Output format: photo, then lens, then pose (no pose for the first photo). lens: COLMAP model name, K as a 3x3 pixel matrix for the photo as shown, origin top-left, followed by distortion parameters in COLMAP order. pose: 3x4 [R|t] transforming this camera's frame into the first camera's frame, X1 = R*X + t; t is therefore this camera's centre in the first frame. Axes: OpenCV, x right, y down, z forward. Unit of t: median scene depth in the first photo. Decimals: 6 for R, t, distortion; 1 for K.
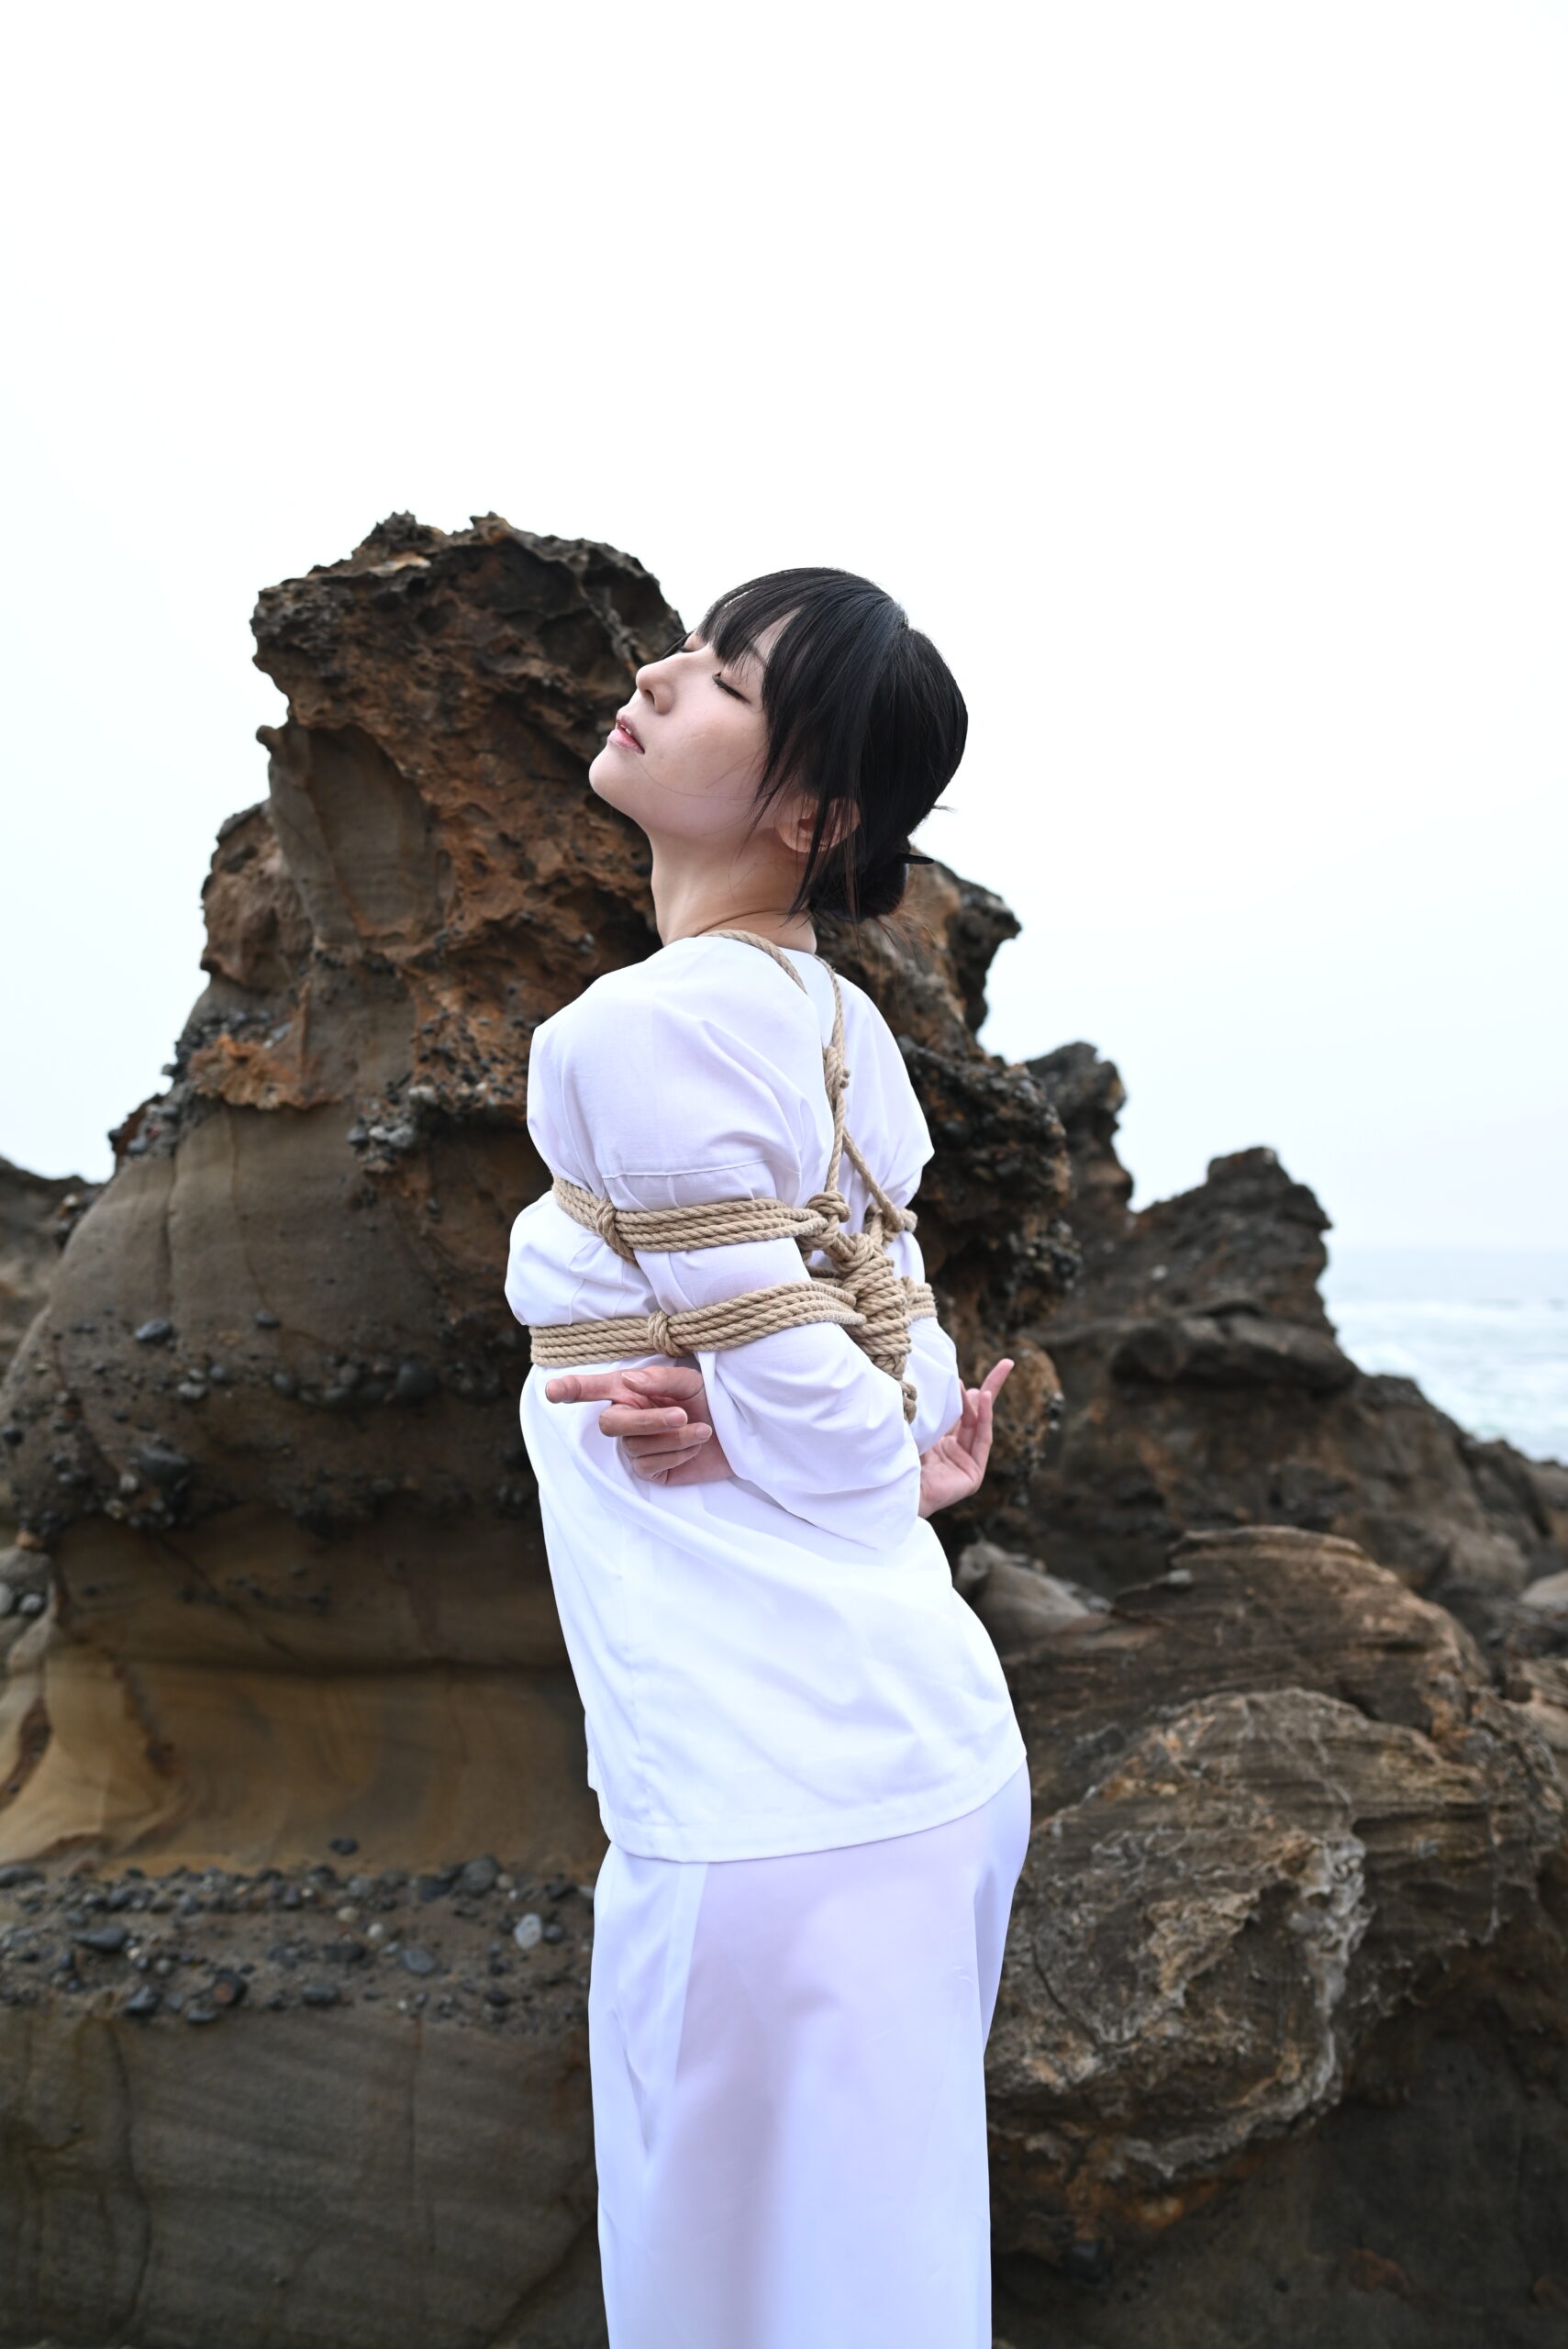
lens RADIAL K [[1574.0, 0, 776.8], [0, 1574.0, 1144.7], [0, 0, 1]] dist [-0.060944, 0.031185]
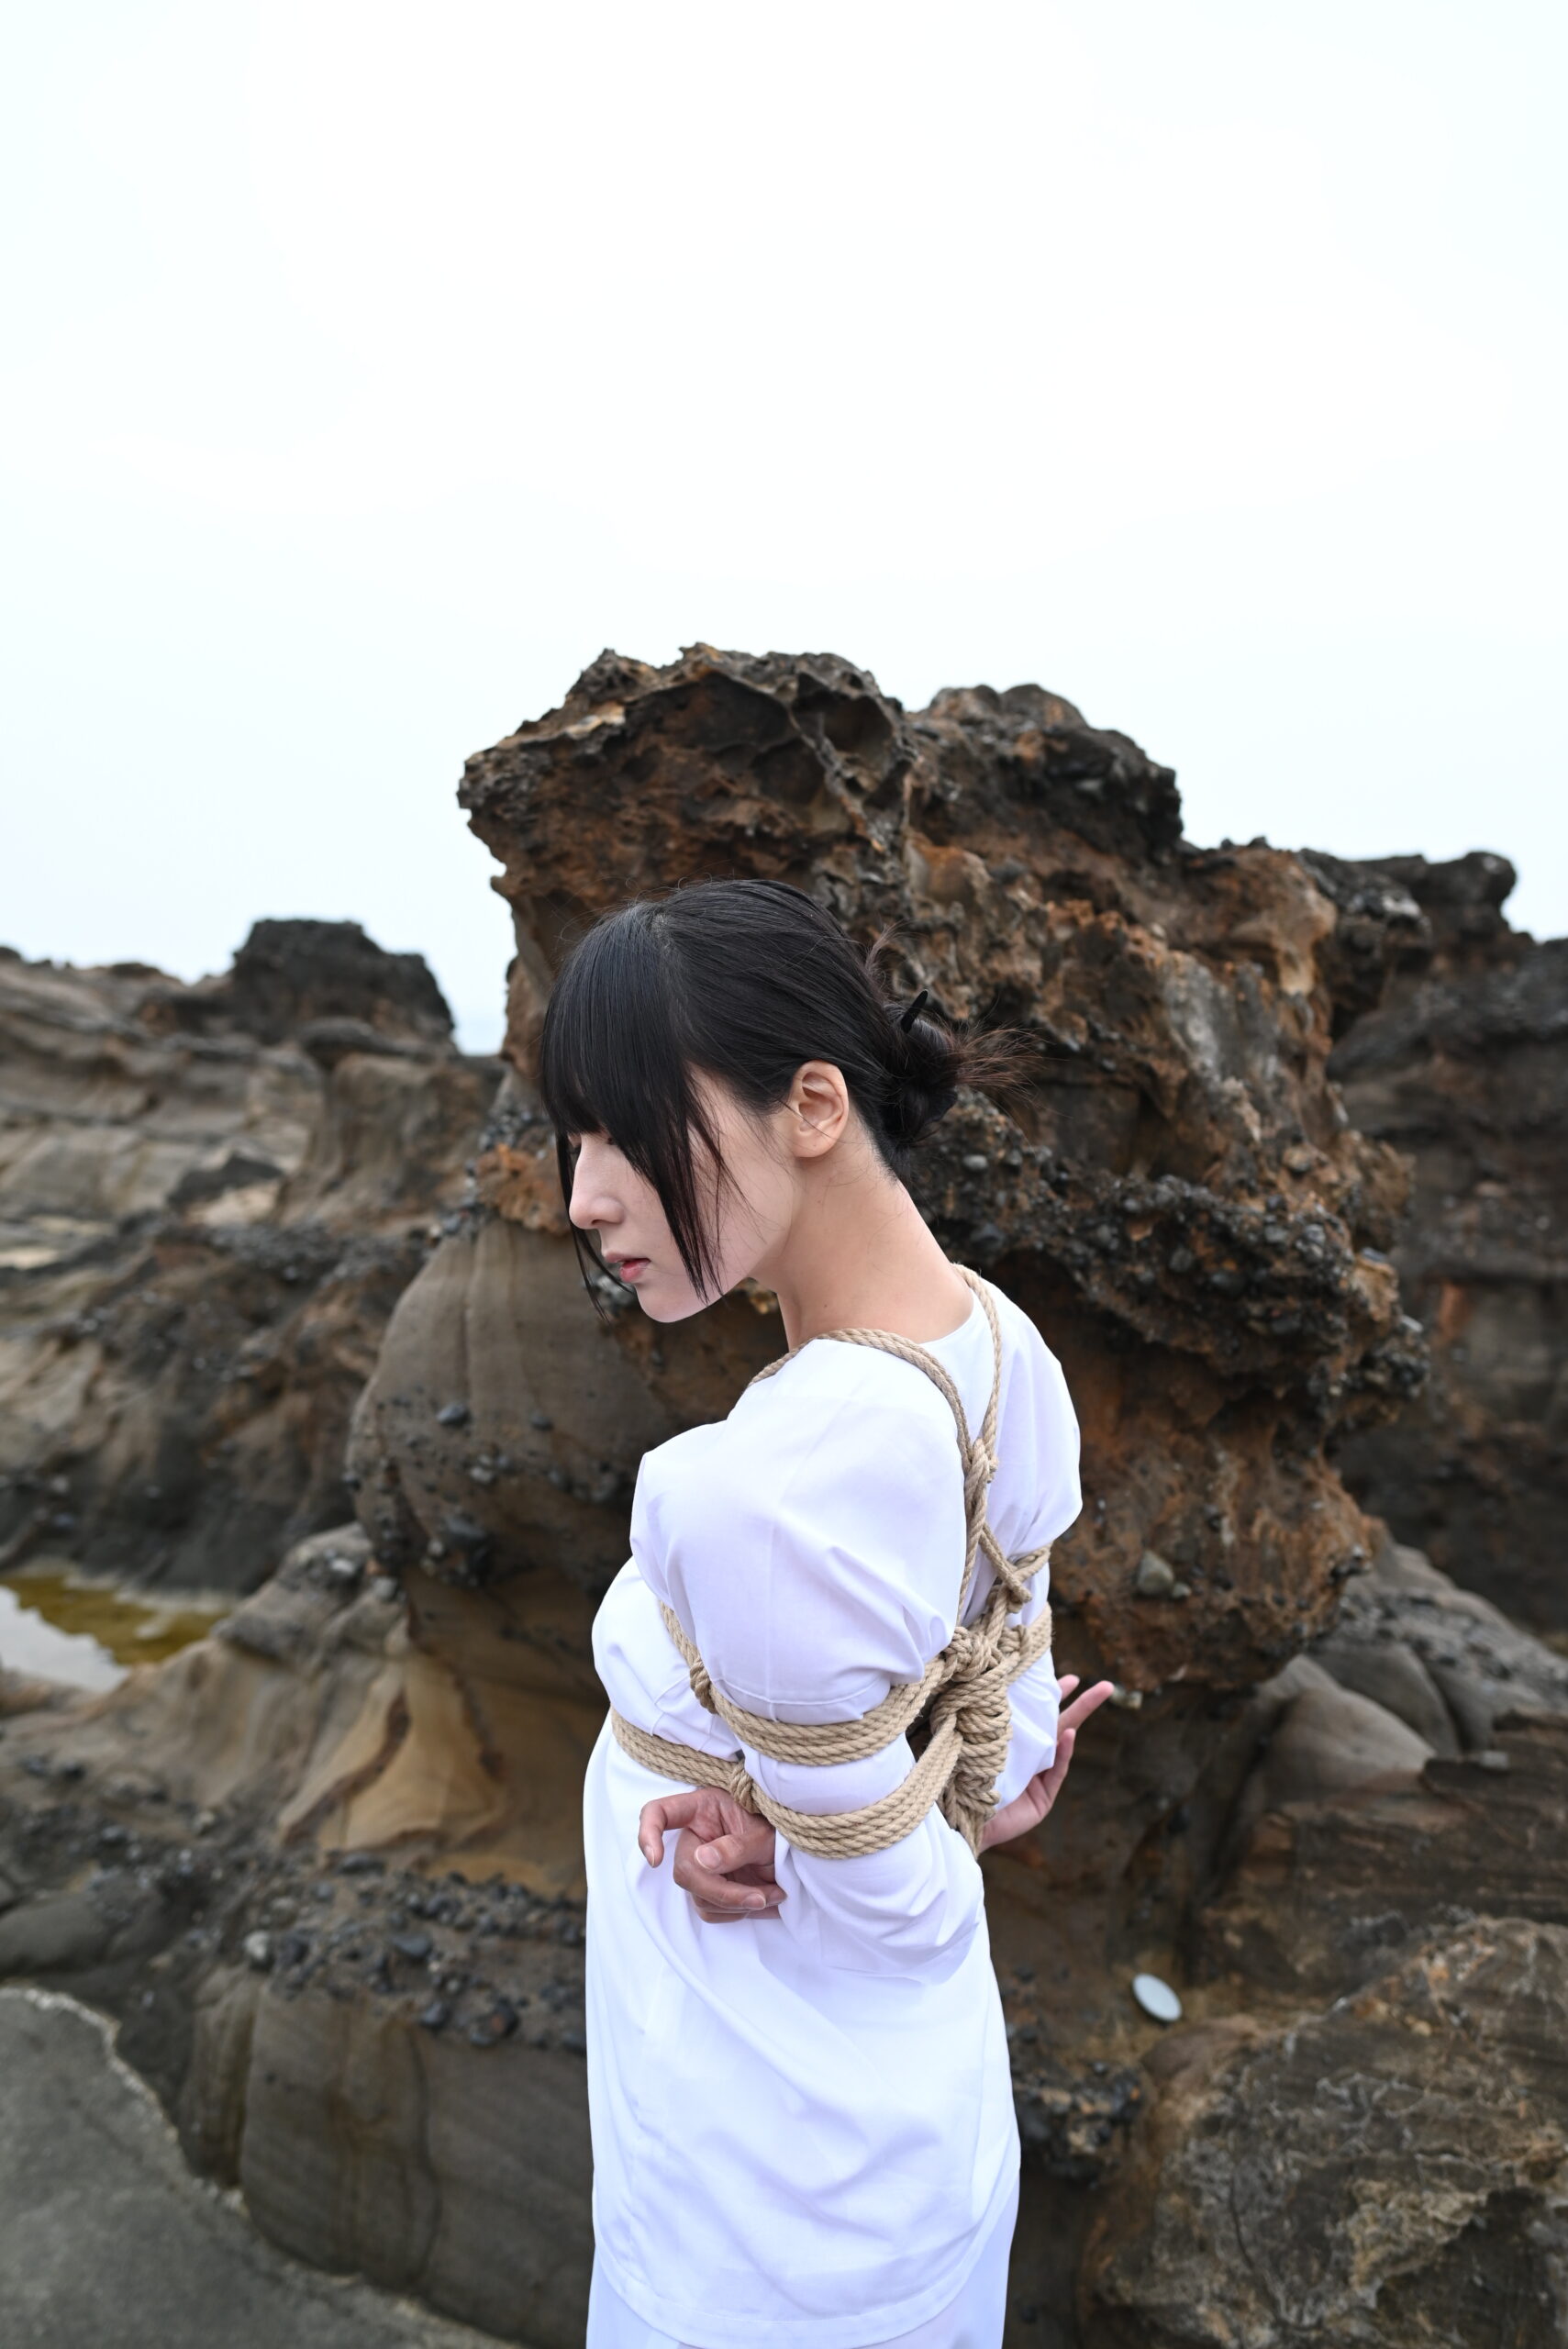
lens RADIAL K [[1574.0, 0, 776.8], [0, 1574.0, 1144.7], [0, 0, 1]] dist [-0.060944, 0.031185]
pose [[0.941624, 0.032741, -0.335071, 0.179950], [0.008601, 0.992596, 0.121161, -0.209305], [0.336557, -0.116970, 0.934370, 0.091797]]
